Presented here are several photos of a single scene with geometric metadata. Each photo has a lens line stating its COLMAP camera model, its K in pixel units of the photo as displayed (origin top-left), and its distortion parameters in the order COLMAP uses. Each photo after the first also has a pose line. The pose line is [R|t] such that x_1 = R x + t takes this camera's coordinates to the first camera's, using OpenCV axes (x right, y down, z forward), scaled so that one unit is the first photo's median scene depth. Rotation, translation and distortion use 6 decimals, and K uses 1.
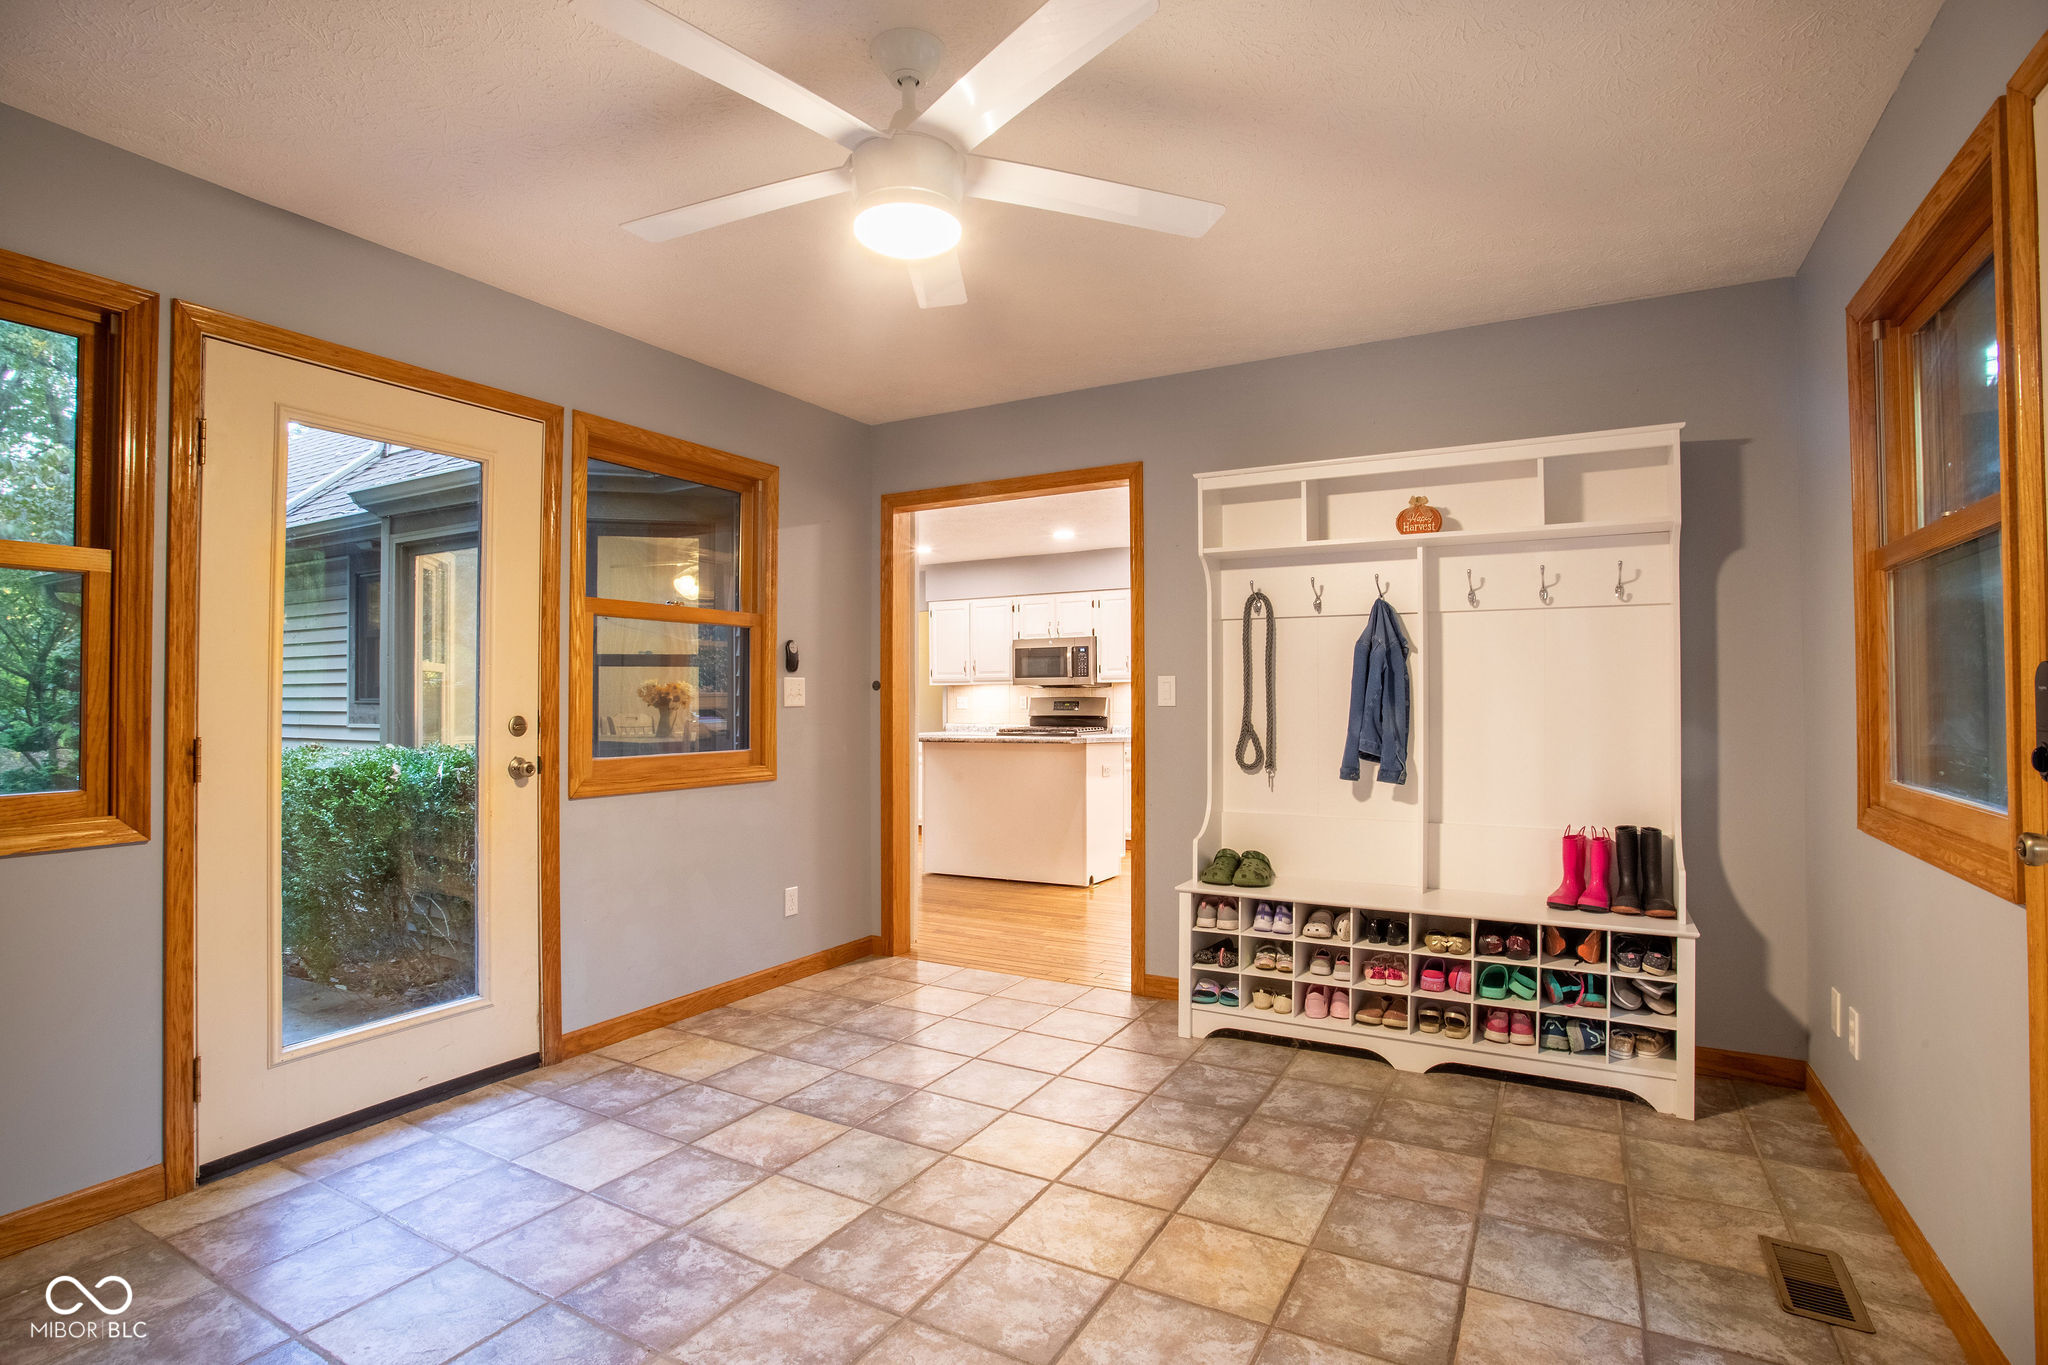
lens RADIAL K [[988.3, 0, 1013.7], [0, 988.3, 680.1], [0, 0, 1]] dist [-0.000377, 0.002217]
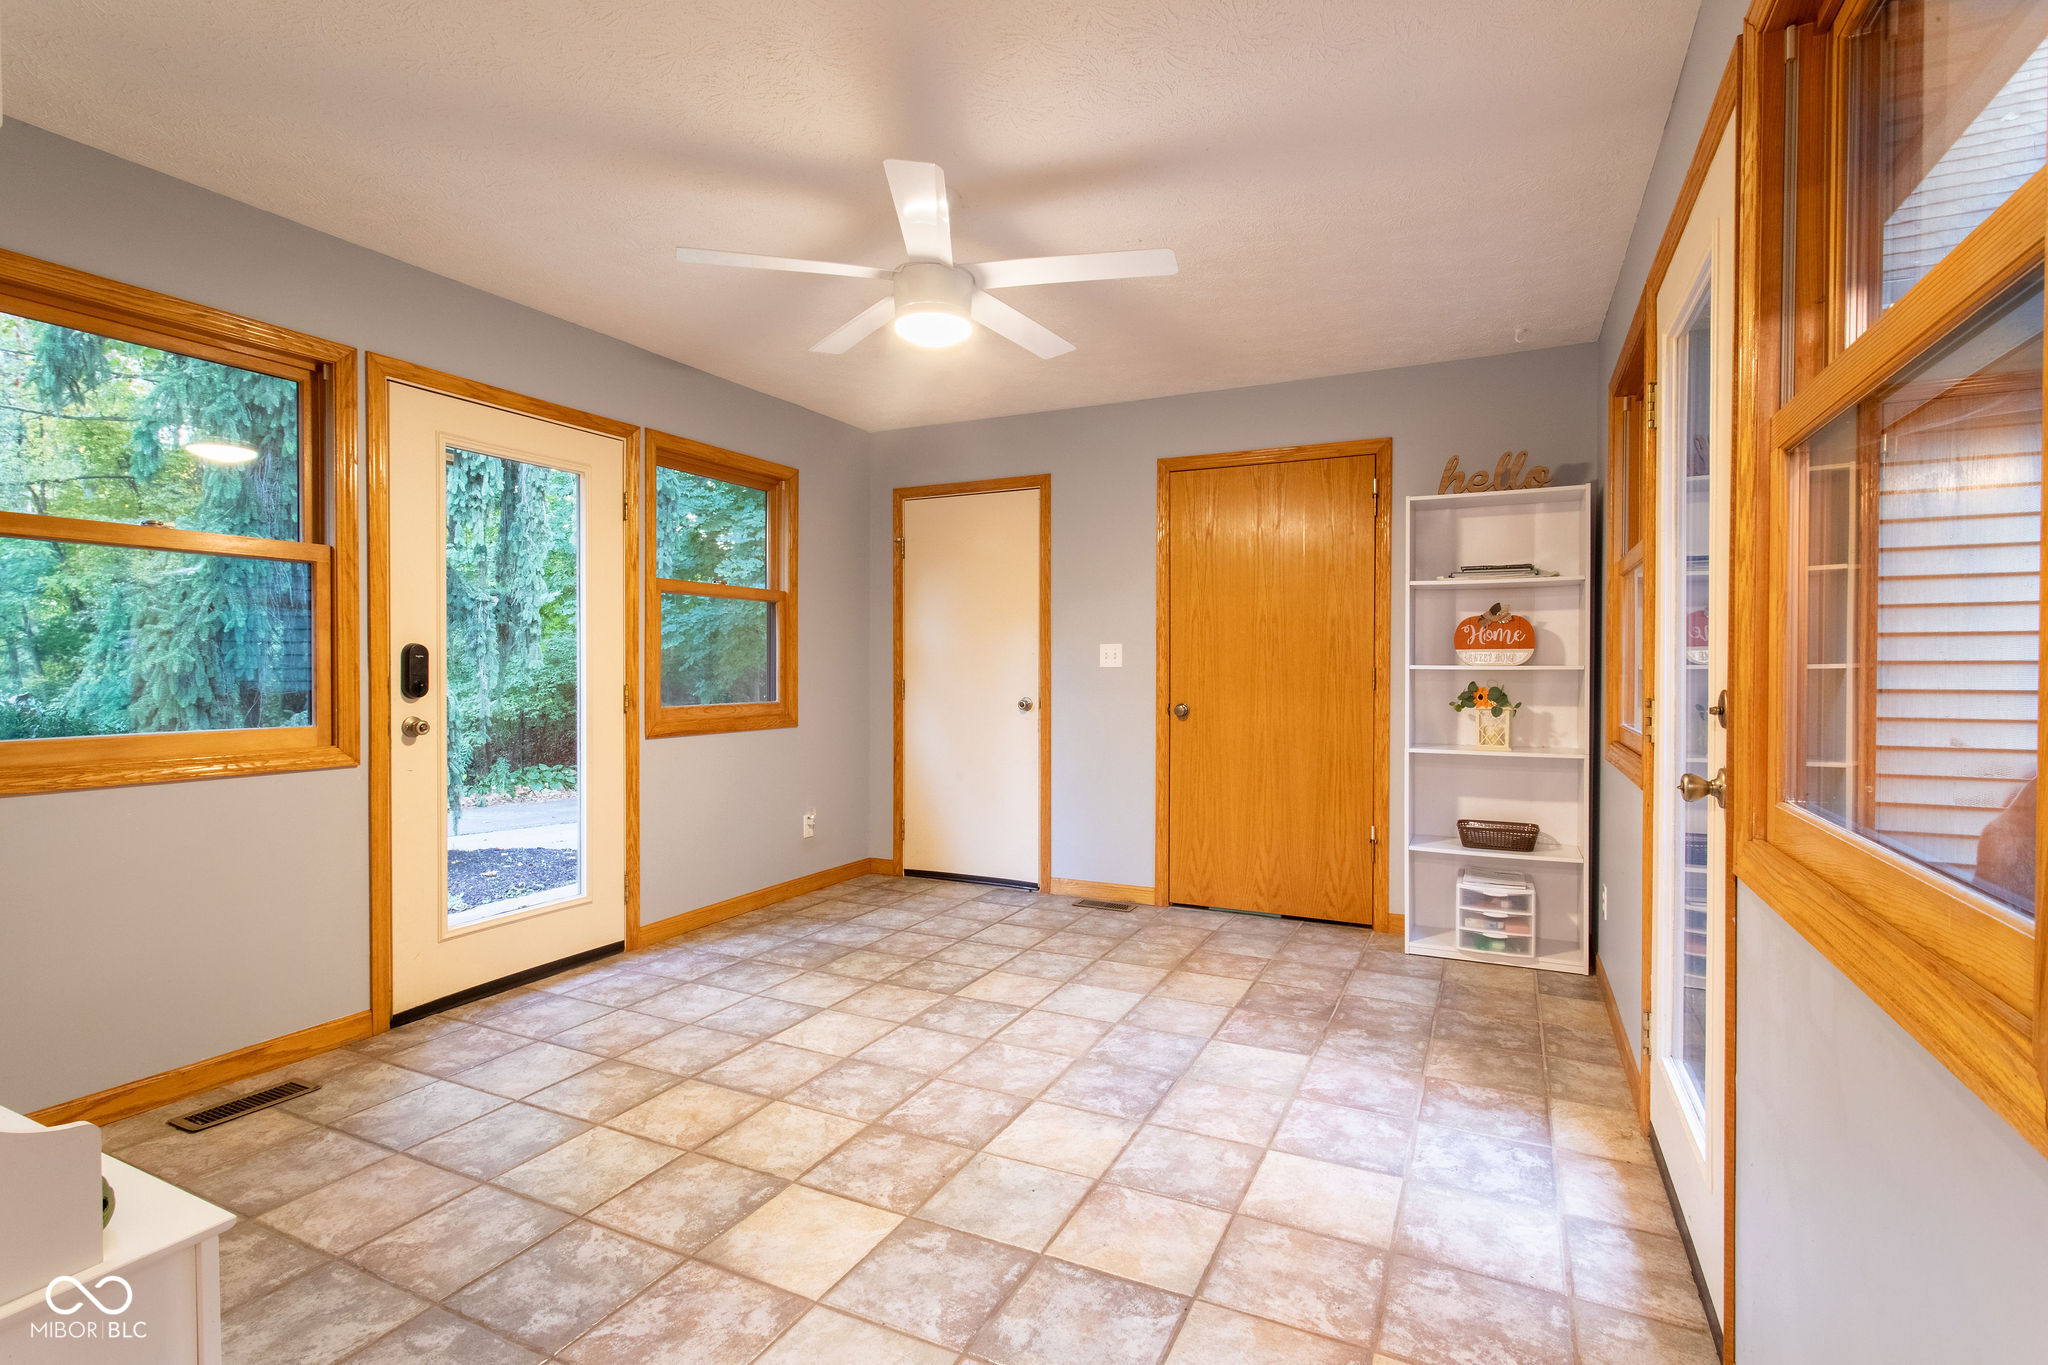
lens RADIAL K [[964.5, 0, 1020.8], [0, 964.5, 679.0], [0, 0, 1]] dist [-0.000563, 0.002093]
pose [[-0.998058, 0.003857, -0.062167, -0.121706], [0.004063, 0.999987, -0.003181, 0.041594], [0.062154, -0.003428, -0.998061, 1.981159]]
